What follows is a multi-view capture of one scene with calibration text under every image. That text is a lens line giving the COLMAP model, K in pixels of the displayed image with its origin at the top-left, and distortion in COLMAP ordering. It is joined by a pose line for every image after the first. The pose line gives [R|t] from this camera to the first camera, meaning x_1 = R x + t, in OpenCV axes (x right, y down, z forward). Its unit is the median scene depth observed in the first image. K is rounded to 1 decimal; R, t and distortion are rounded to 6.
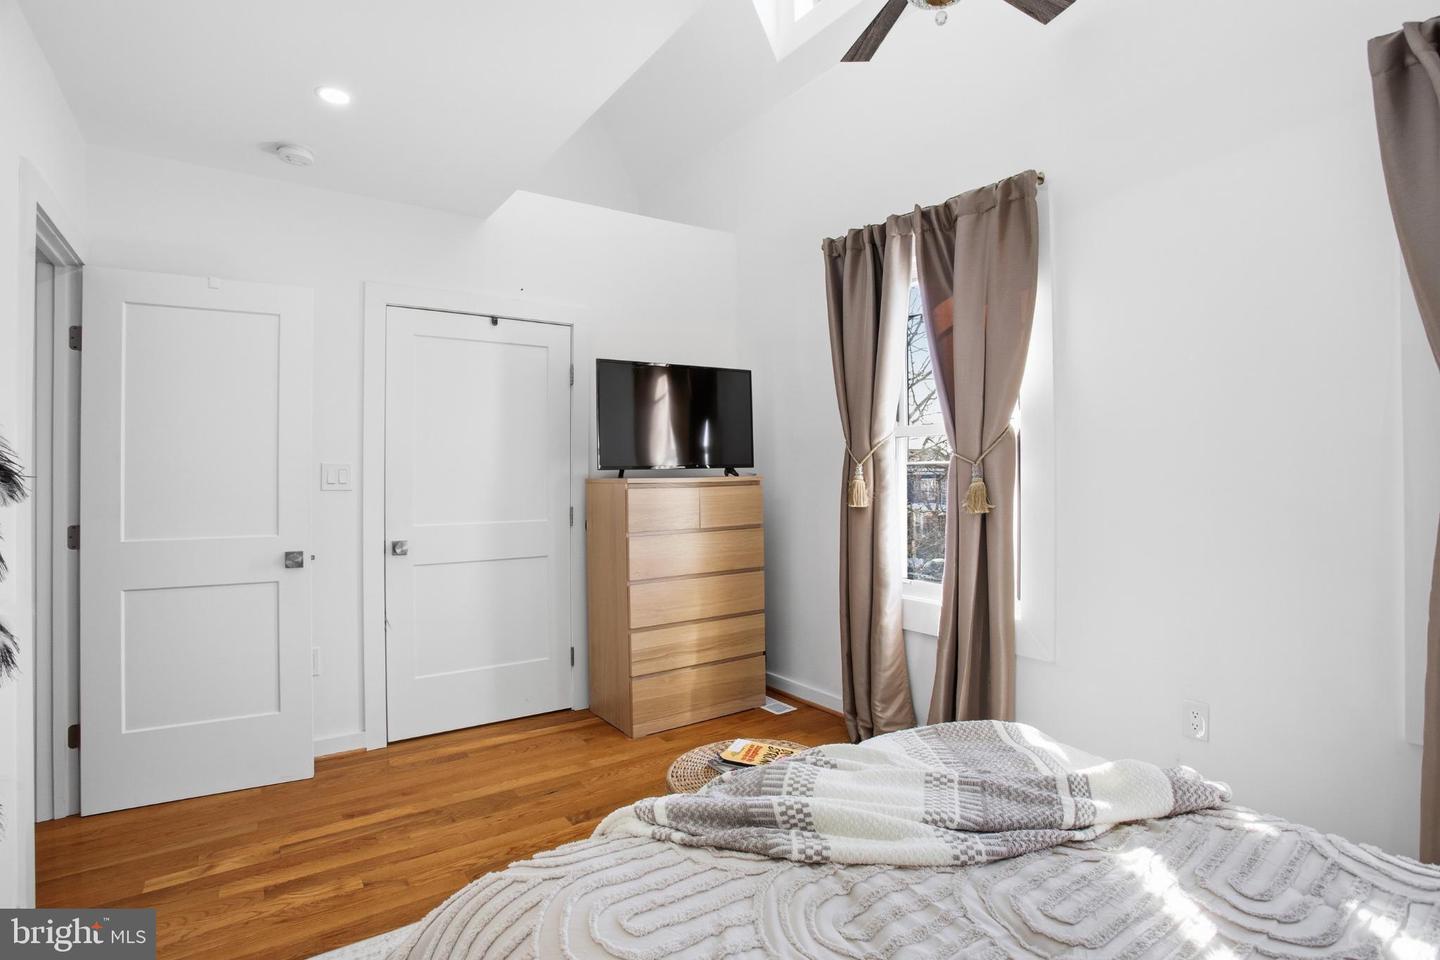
lens RADIAL K [[722.1, 0, 721.4], [0, 722.1, 459.6], [0, 0, 1]] dist [-0.073887, 0.027202]
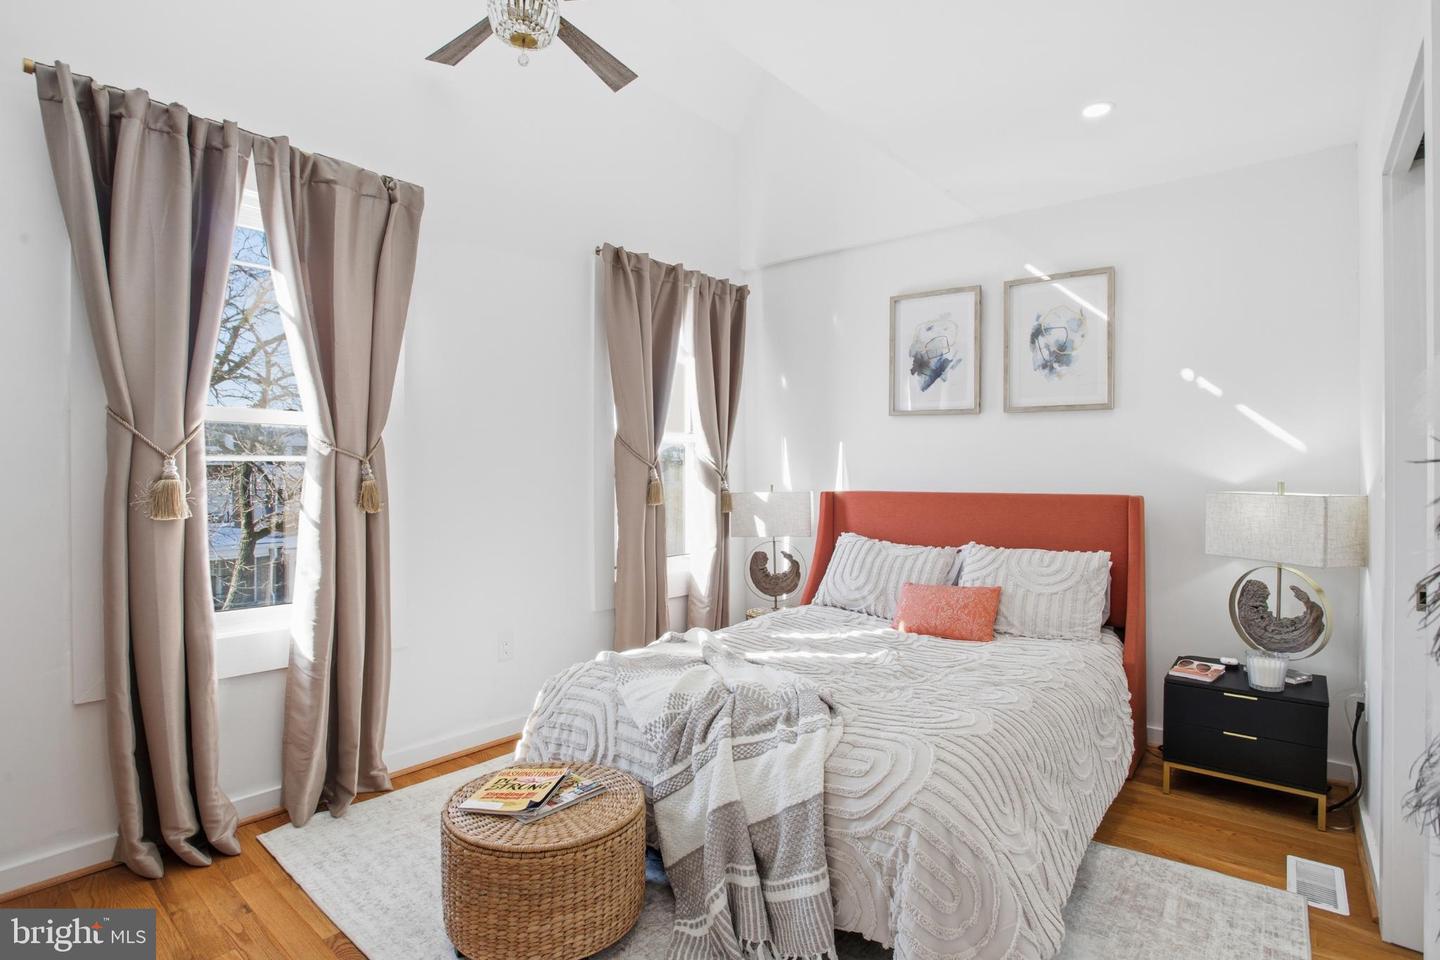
lens RADIAL K [[714.8, 0, 724.6], [0, 714.8, 485.0], [0, 0, 1]] dist [-0.077887, 0.029877]
pose [[-0.295613, -0.018843, 0.955122, -0.611290], [-0.010650, 0.999808, 0.016428, 0.016494], [-0.955249, -0.005316, -0.295757, 0.739988]]
